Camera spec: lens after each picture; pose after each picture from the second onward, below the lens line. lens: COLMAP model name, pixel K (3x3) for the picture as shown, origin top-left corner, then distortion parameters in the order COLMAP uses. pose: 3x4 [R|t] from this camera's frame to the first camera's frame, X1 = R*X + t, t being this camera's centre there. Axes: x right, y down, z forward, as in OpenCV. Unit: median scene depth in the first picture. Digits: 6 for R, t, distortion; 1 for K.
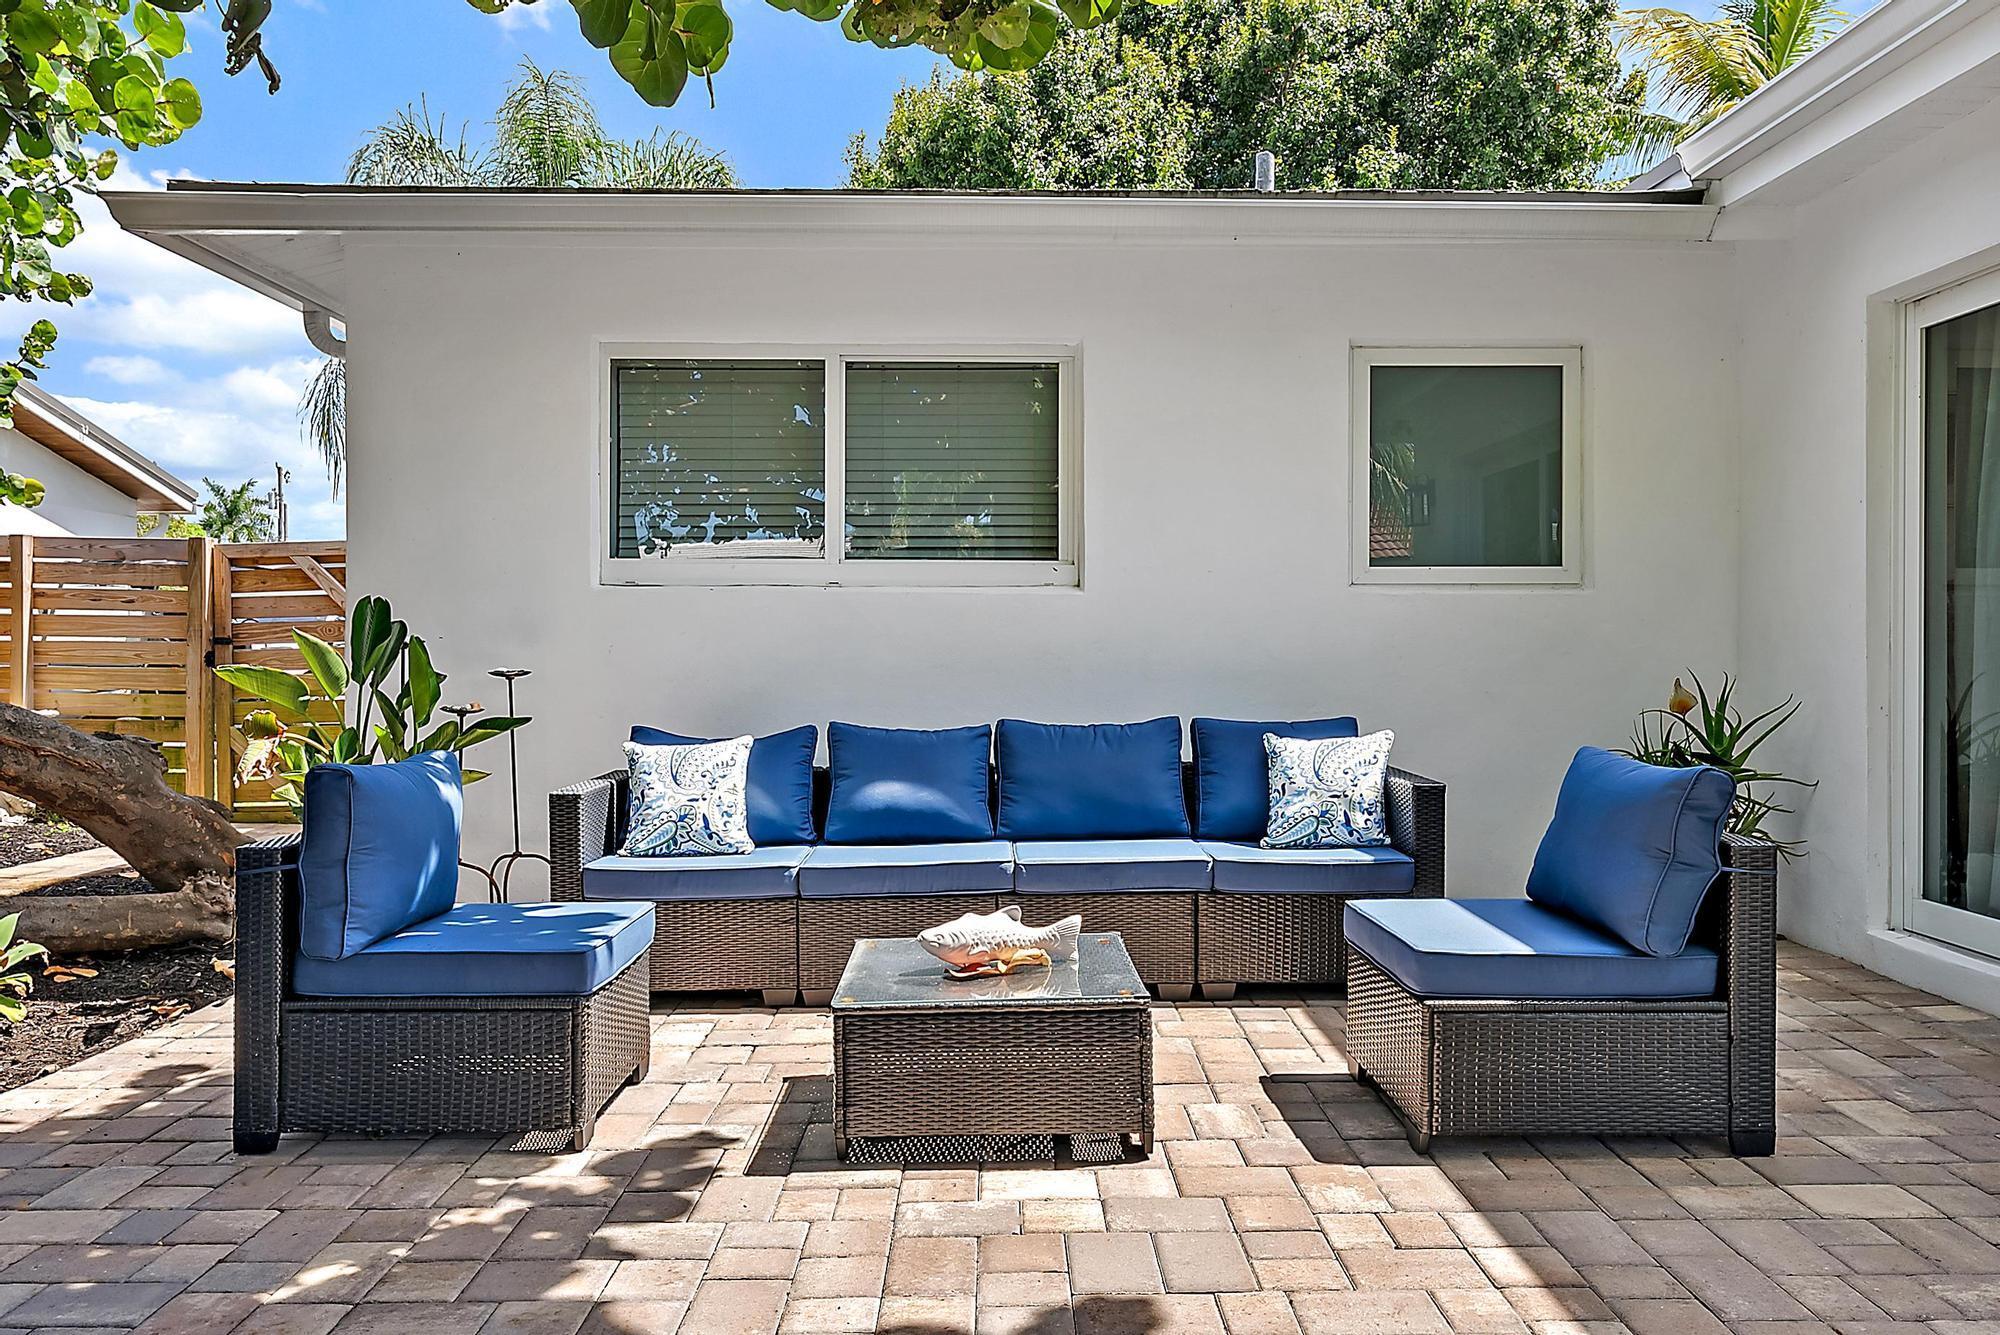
lens RADIAL K [[1385.8, 0, 1009.9], [0, 1385.8, 657.1], [0, 0, 1]] dist [-0.005843, 0.003578]
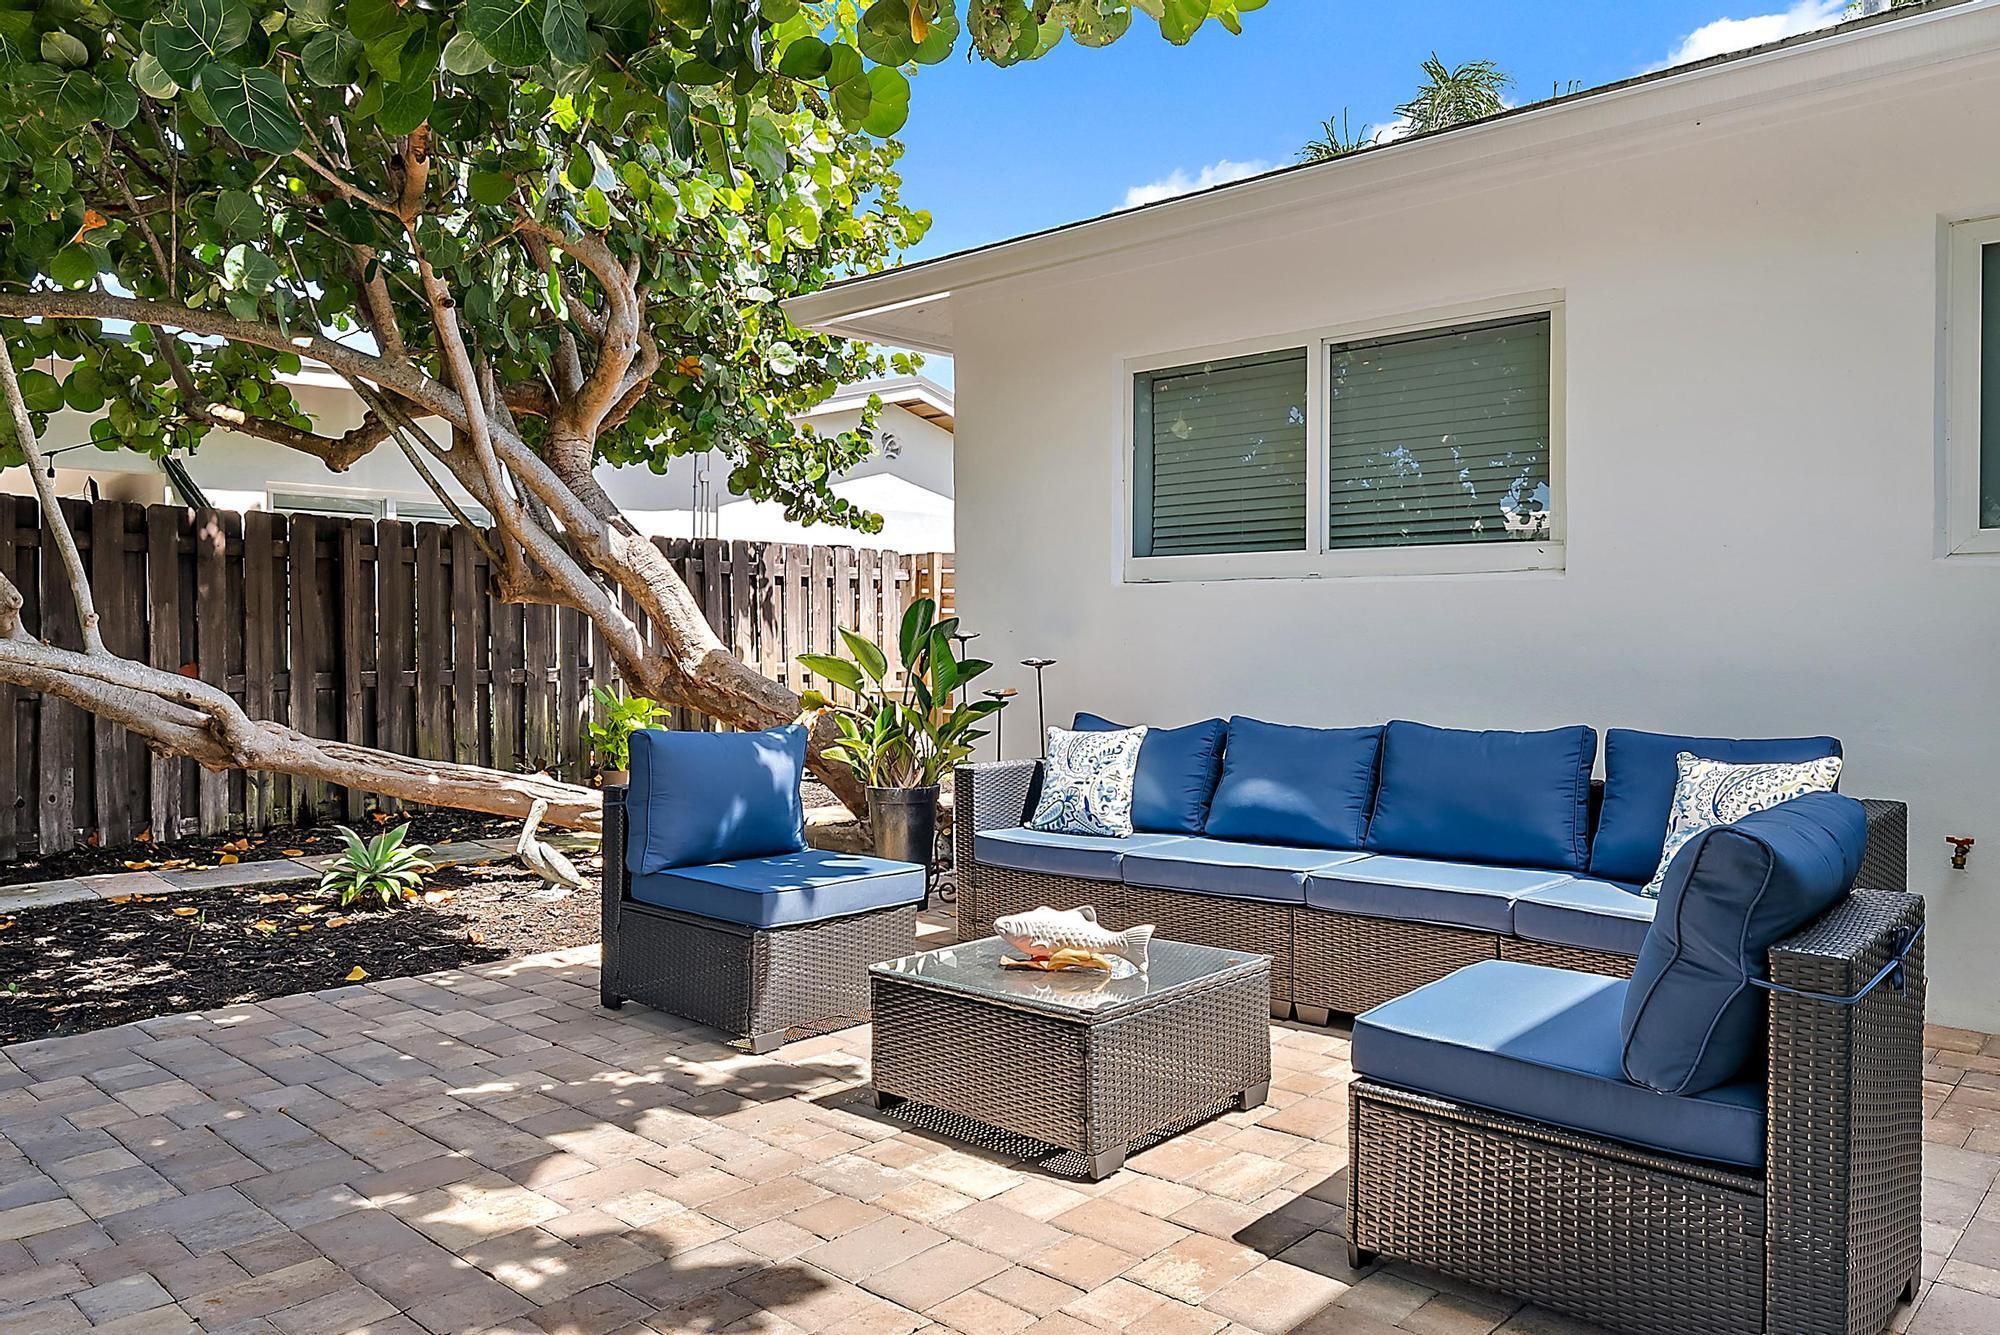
lens RADIAL K [[1385.8, 0, 1022.9], [0, 1385.8, 649.9], [0, 0, 1]] dist [-0.005843, 0.003578]
pose [[0.735886, 0.007355, -0.677065, 0.466752], [-0.004982, 0.999973, 0.005448, -0.005636], [0.677087, -0.000636, 0.735903, 0.178200]]
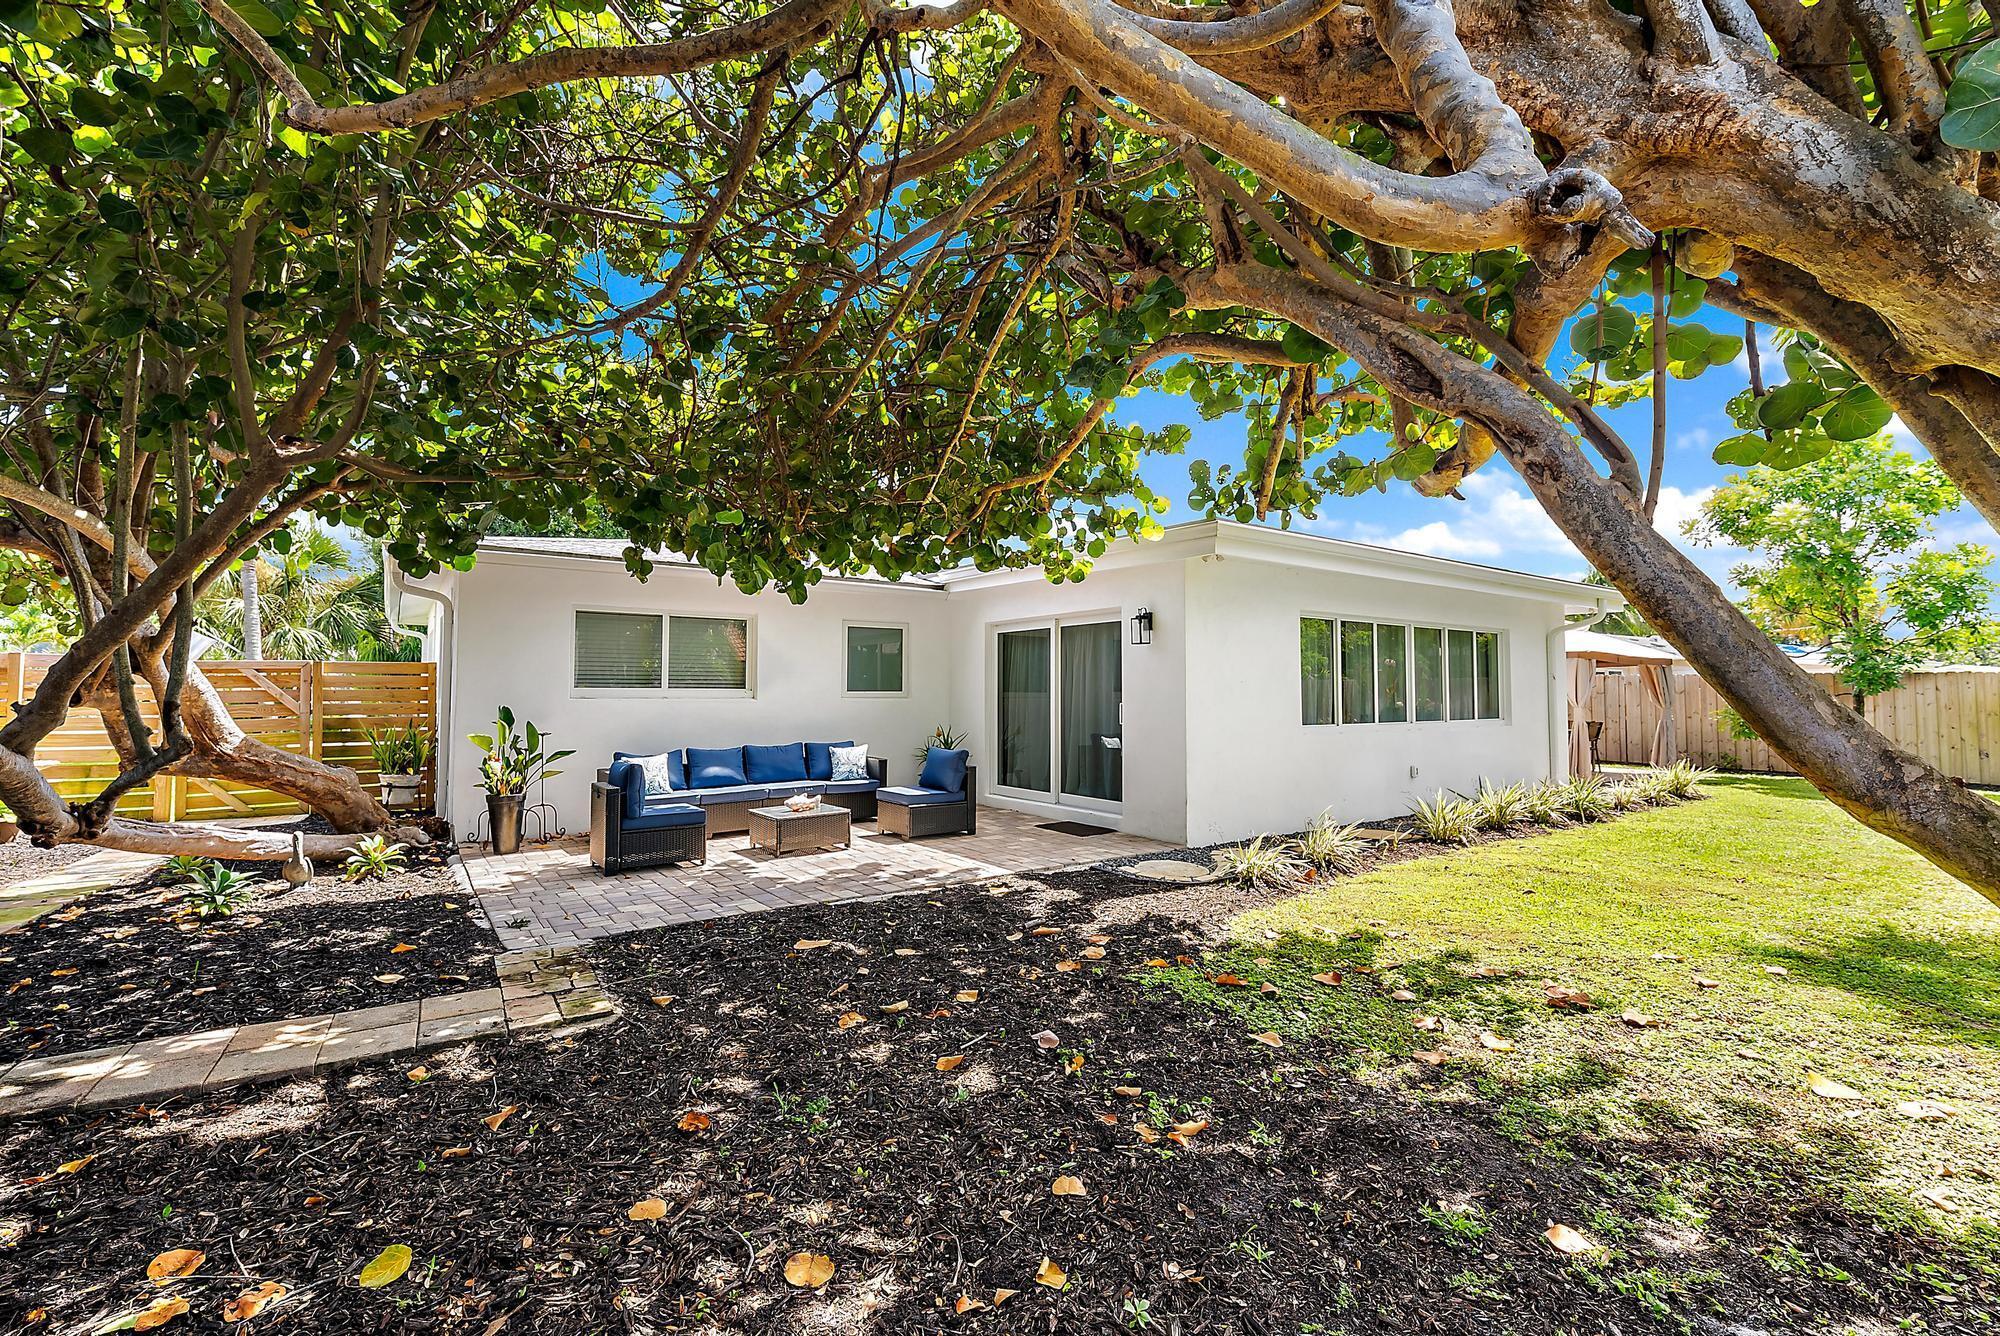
lens RADIAL K [[849.2, 0, 994.3], [0, 849.2, 658.6], [0, 0, 1]] dist [-0.000962, -0.000078]
pose [[0.823505, 0.024844, 0.566765, -0.662079], [0.003640, 0.998789, -0.049070, -0.054934], [-0.567298, 0.042472, 0.822417, -0.904923]]
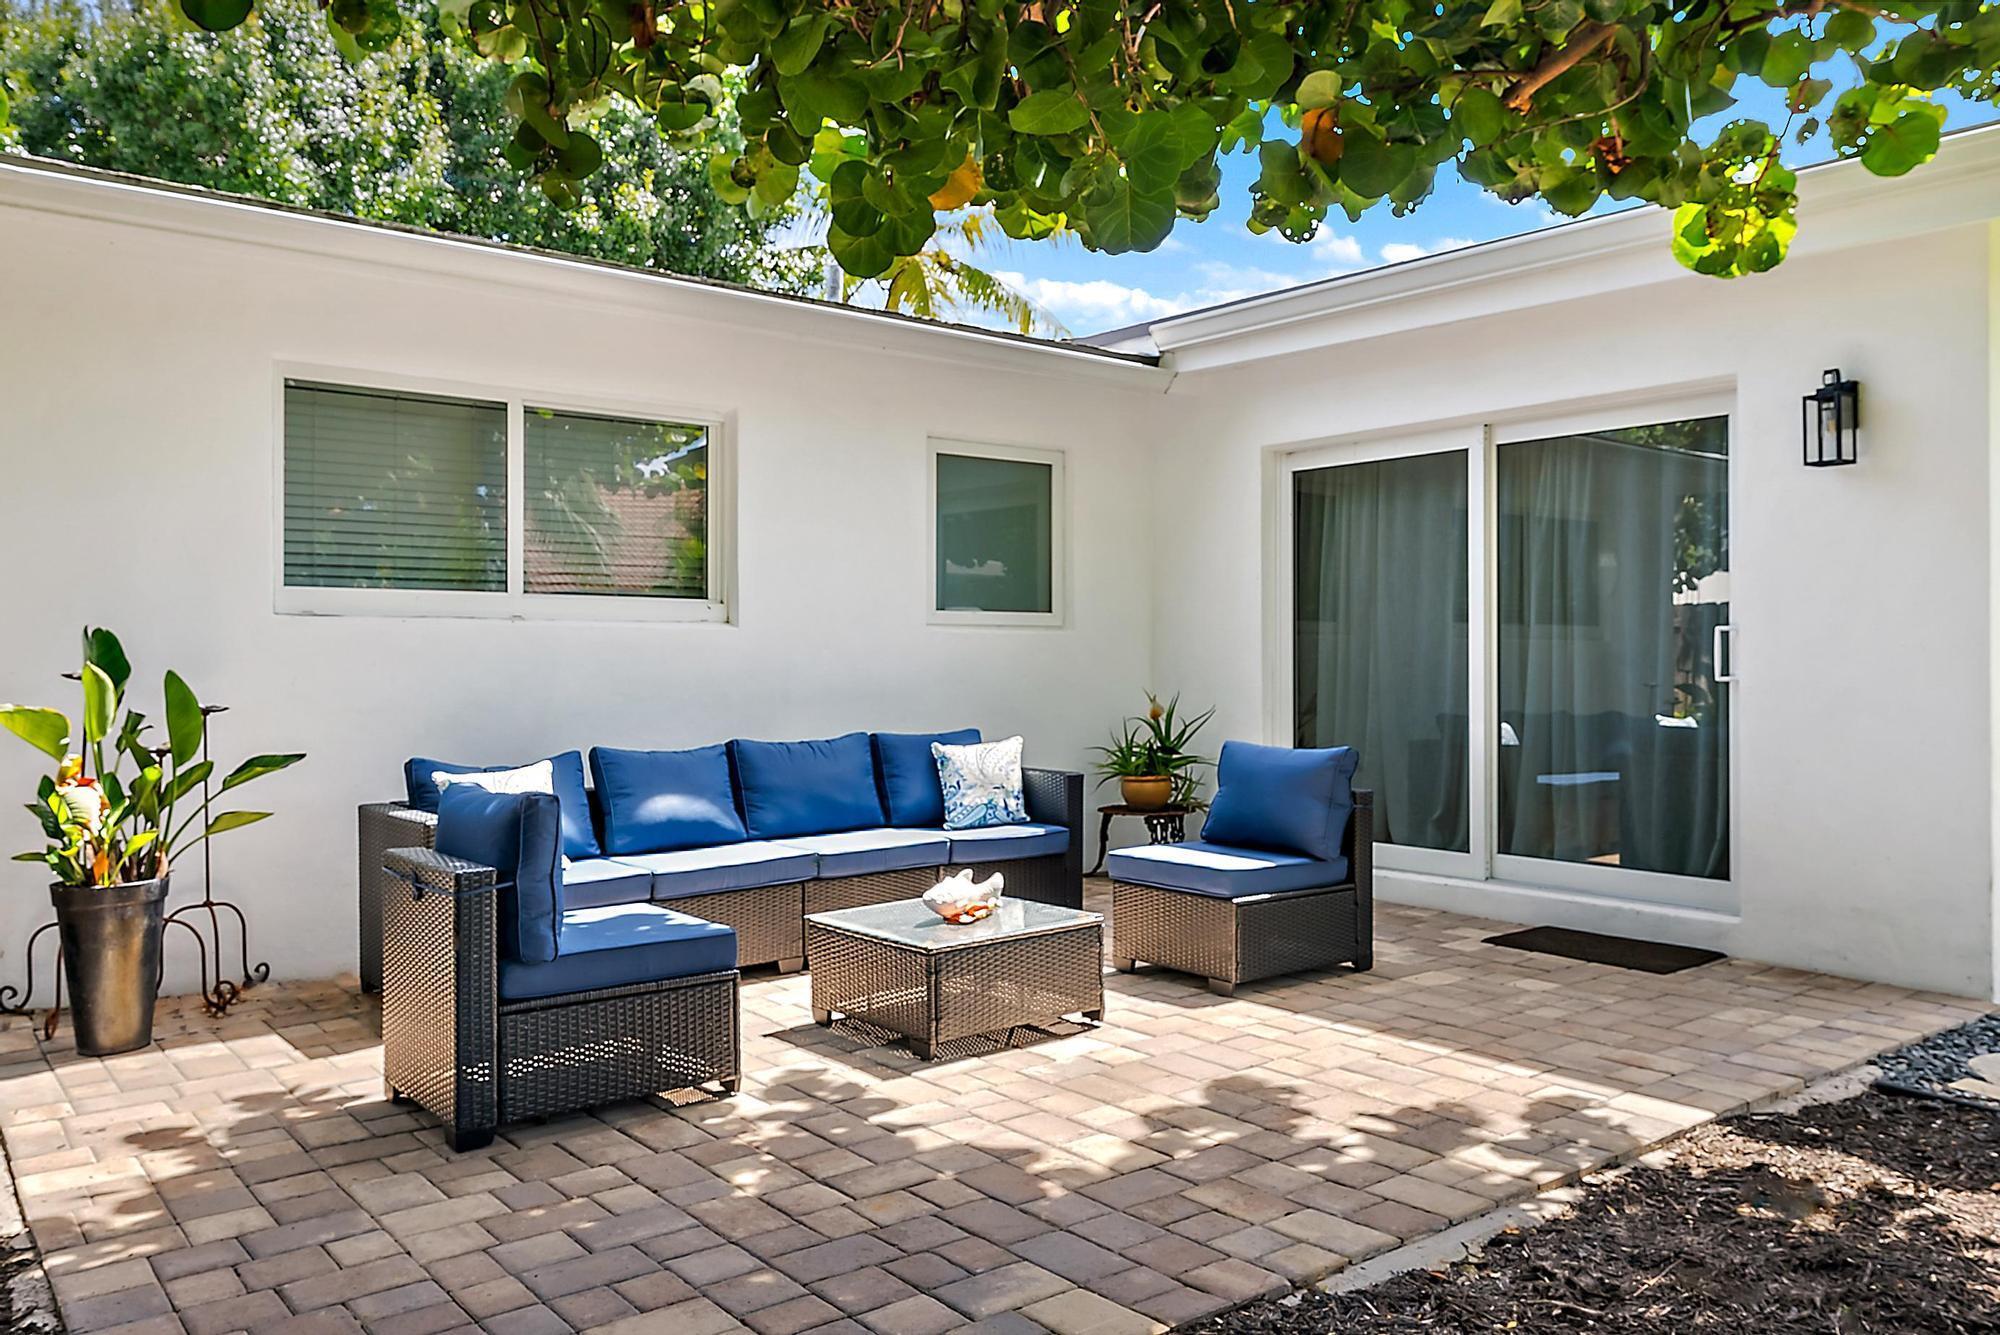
lens RADIAL K [[1463.1, 0, 993.9], [0, 1463.1, 655.1], [0, 0, 1]] dist [0.000526, -0.001488]
pose [[0.797018, 0.001749, 0.603952, -0.621435], [0.005466, 0.999934, -0.010110, -0.013192], [-0.603930, 0.011359, 0.796956, -0.123320]]
